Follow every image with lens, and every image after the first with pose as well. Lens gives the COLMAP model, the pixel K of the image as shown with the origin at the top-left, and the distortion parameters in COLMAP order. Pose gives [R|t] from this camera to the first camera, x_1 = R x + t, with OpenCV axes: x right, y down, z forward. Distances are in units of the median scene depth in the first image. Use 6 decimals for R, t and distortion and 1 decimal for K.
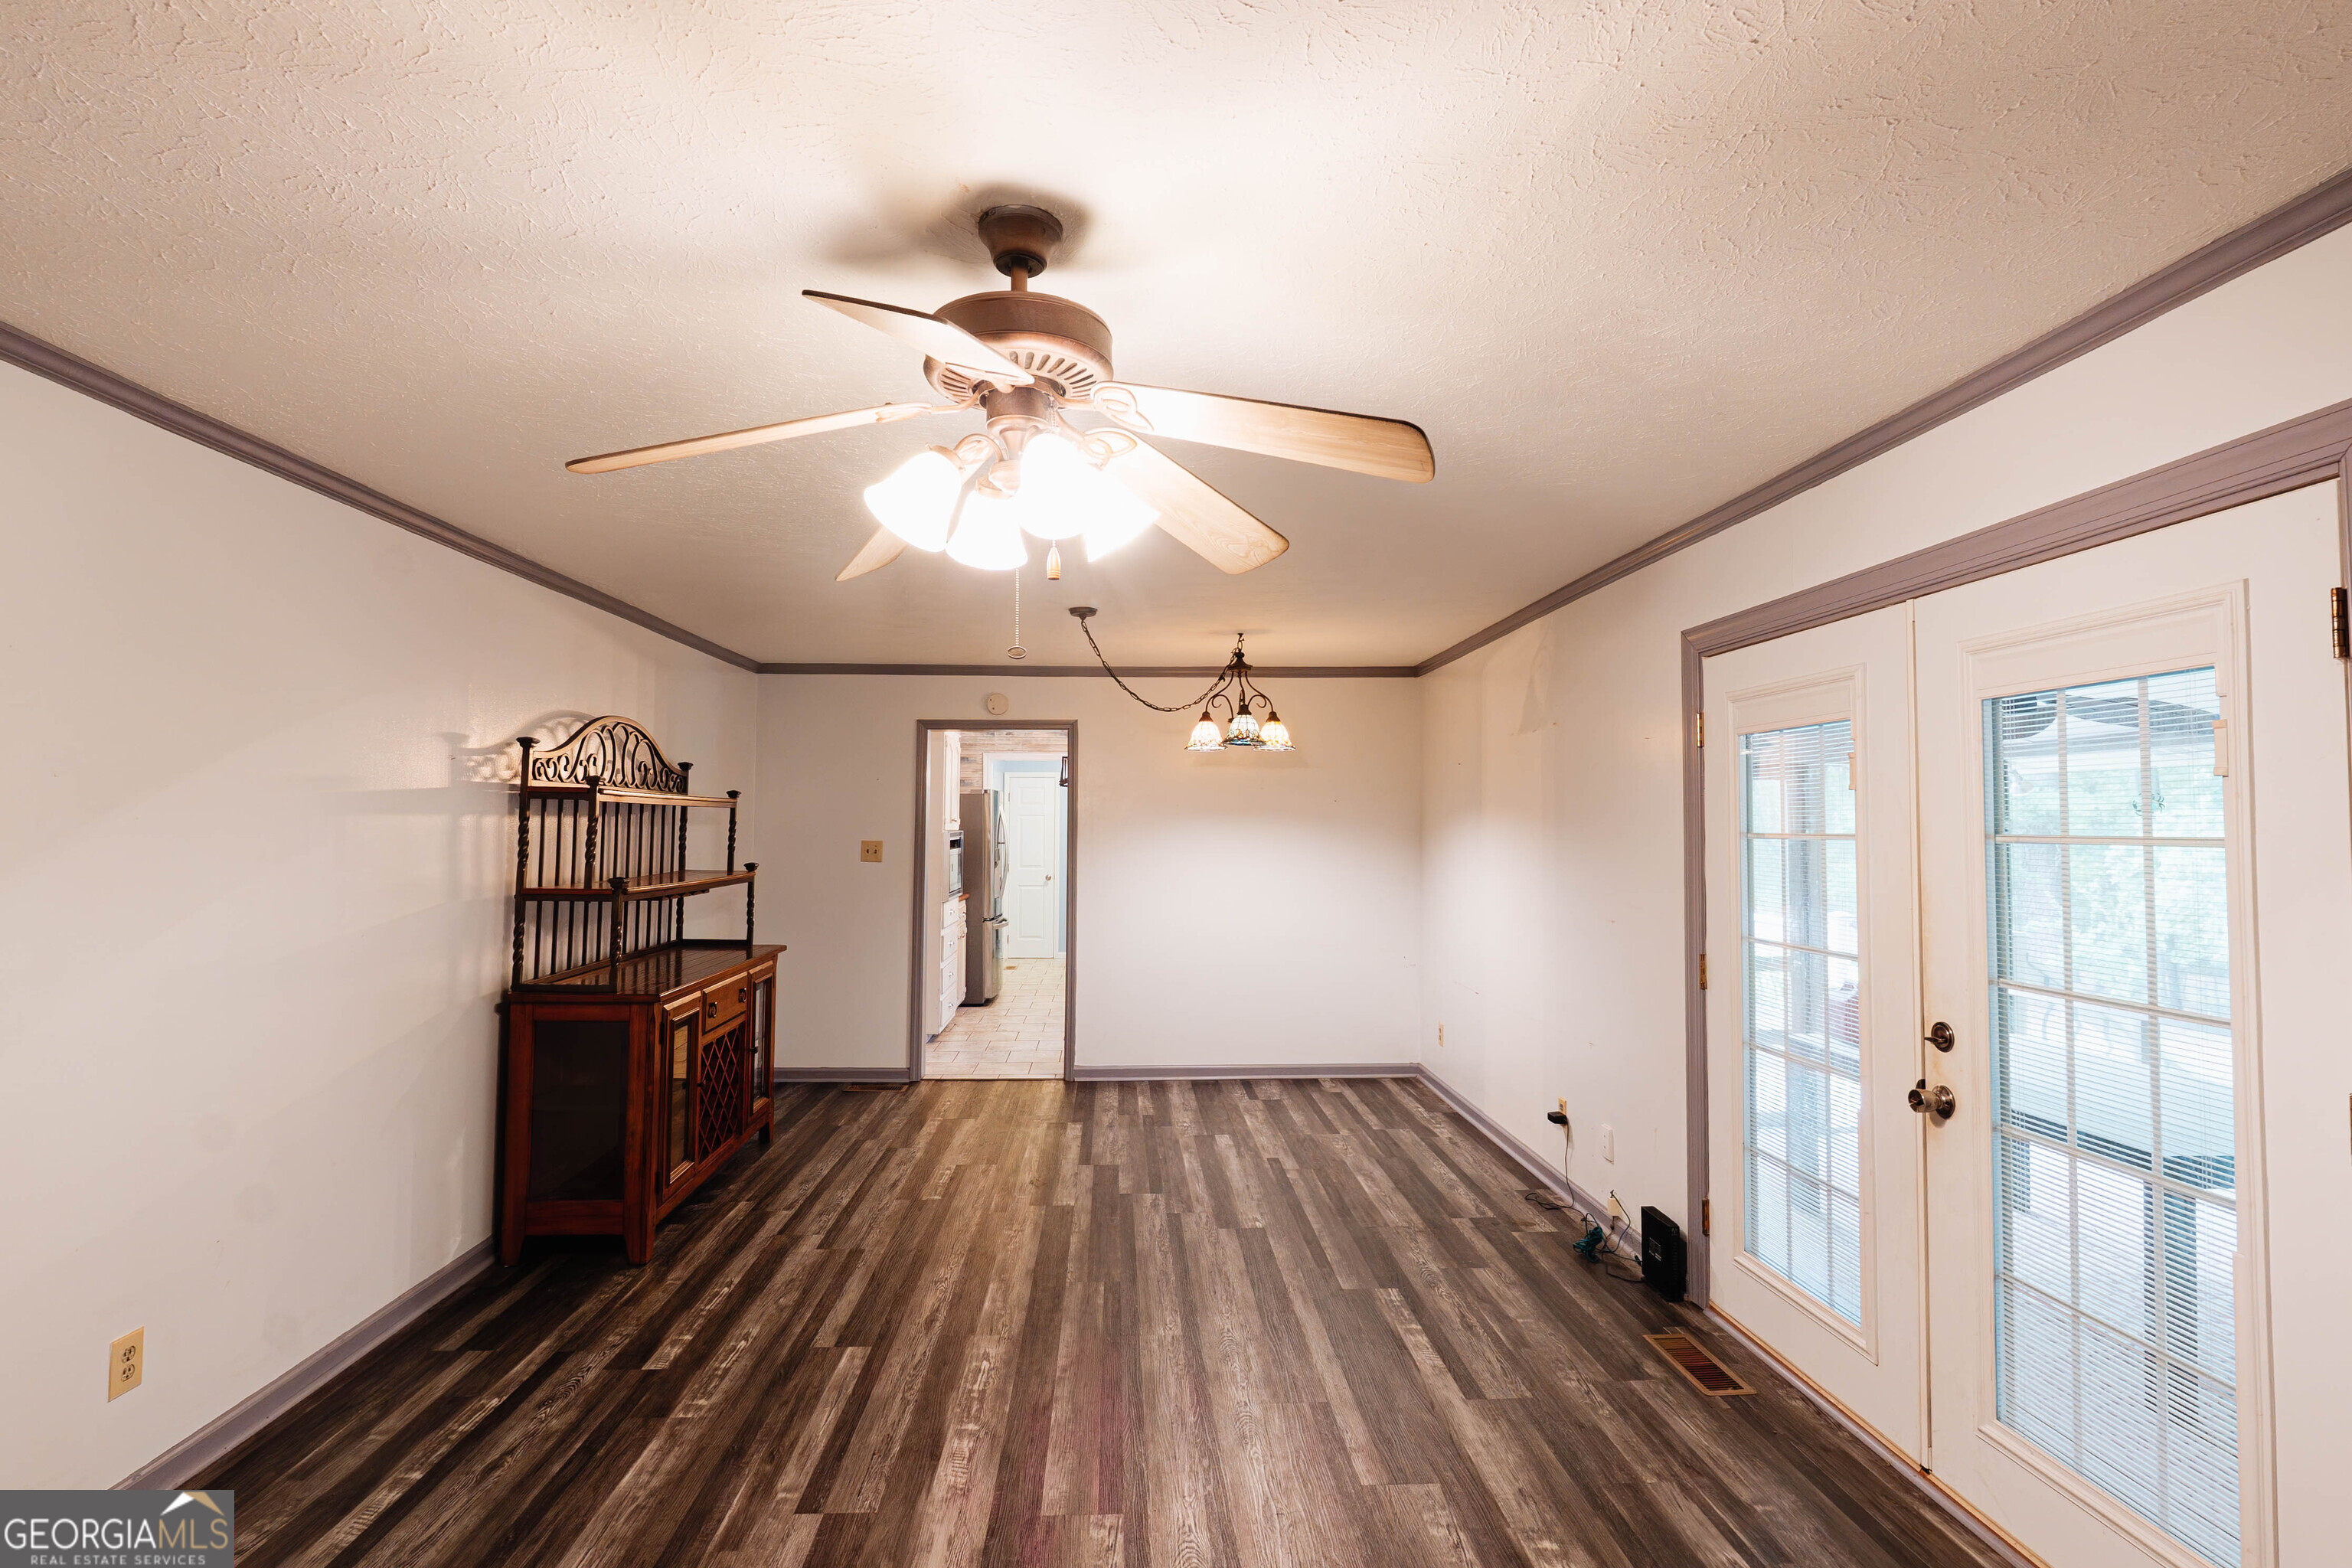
lens RADIAL K [[1075.3, 0, 1172.2], [0, 1075.3, 786.3], [0, 0, 1]] dist [-0.006861, 0.000538]
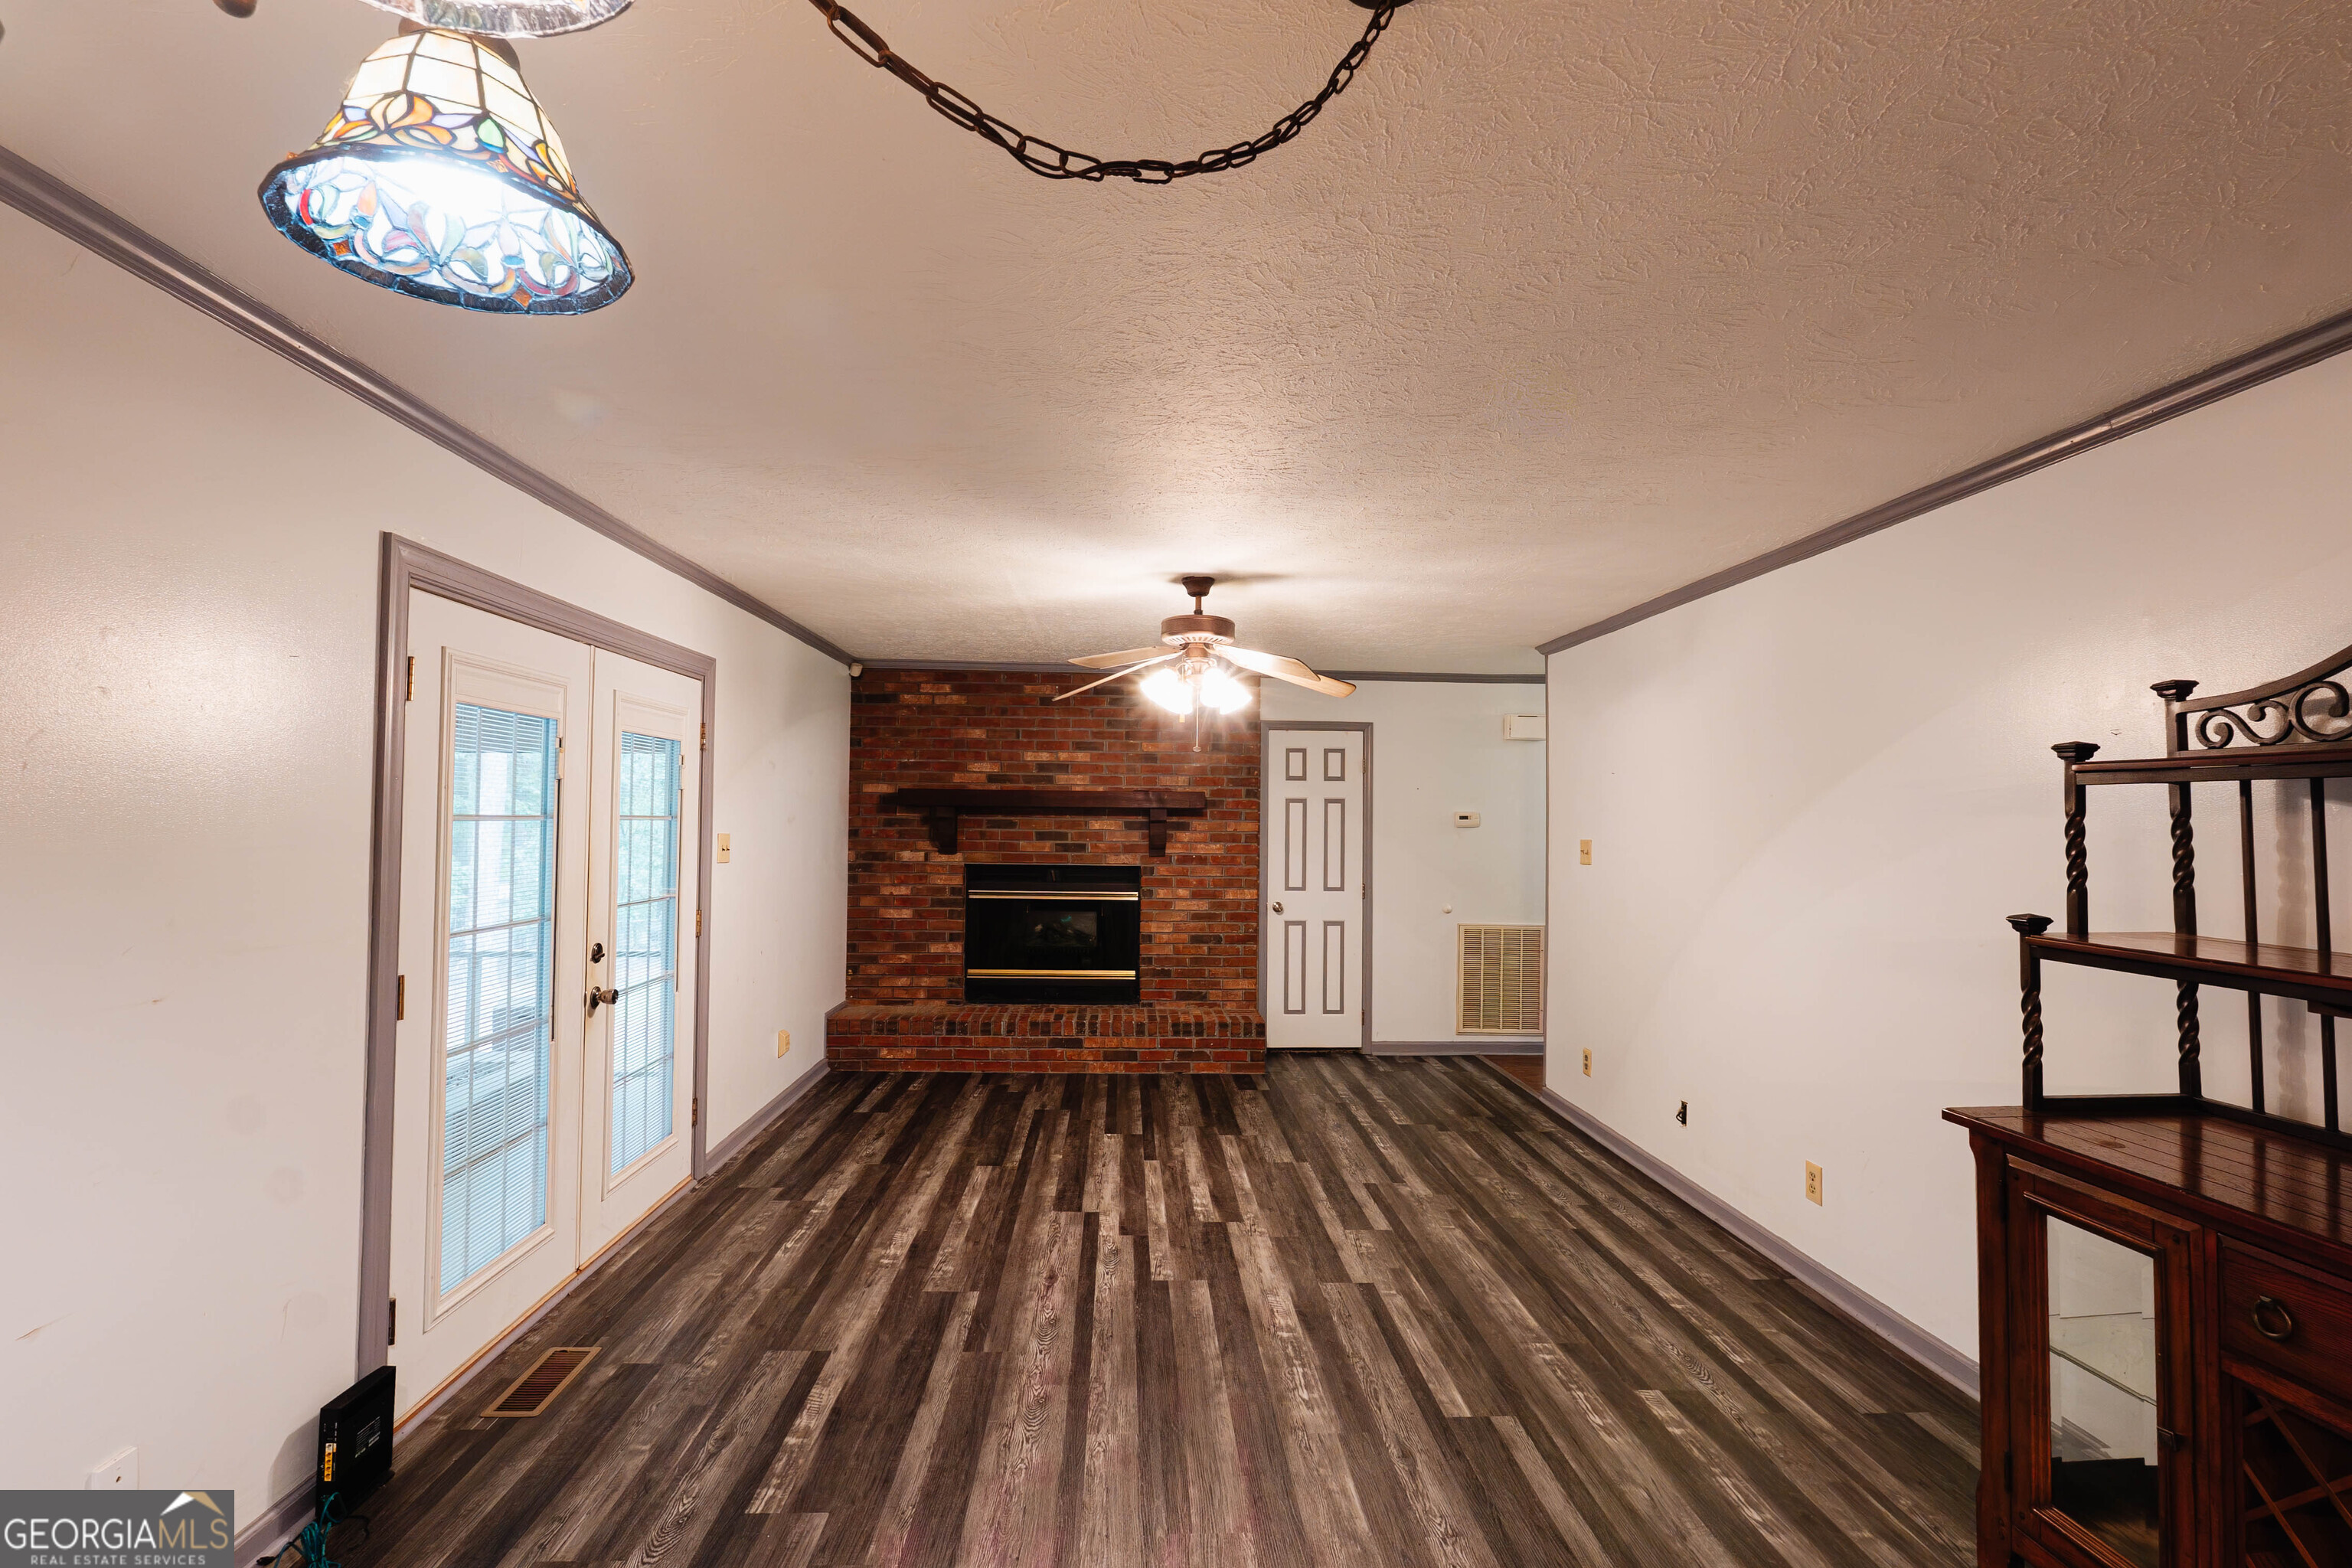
lens RADIAL K [[1075.3, 0, 1172.2], [0, 1075.3, 786.3], [0, 0, 1]] dist [-0.006861, 0.000538]
pose [[-0.999870, -0.014555, 0.006986, -0.062797], [-0.014997, 0.997570, -0.068038, 0.081691], [-0.005979, -0.068134, -0.997658, 2.125104]]
